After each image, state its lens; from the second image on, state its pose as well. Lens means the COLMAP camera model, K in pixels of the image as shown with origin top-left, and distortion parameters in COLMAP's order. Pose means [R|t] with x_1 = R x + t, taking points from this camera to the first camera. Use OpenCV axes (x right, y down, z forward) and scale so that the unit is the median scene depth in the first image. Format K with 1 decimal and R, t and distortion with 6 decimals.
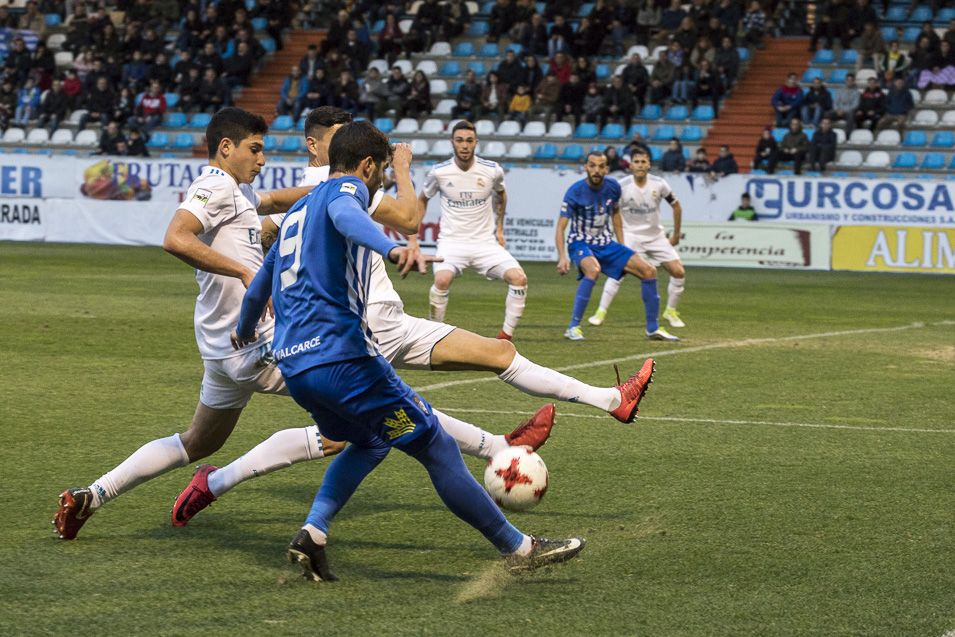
lens RADIAL K [[3865.4, 0, 477.5], [0, 3865.4, 318.5], [0, 0, 1]] dist [0.001360, 0.027081]
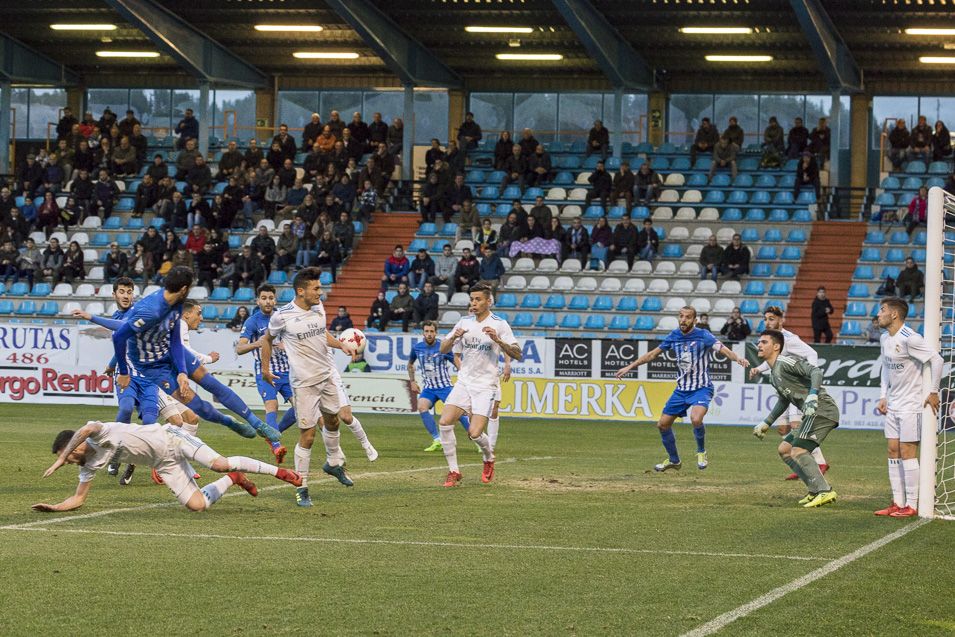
lens RADIAL K [[4942.5, 0, 477.5], [0, 4942.5, 318.5], [0, 0, 1]] dist [0.142763, 6.910335]
pose [[0.994215, -0.001796, 0.107395, -0.053519], [0.006509, 0.999030, -0.043551, 0.022909], [-0.107212, 0.043998, 0.993262, -0.460187]]
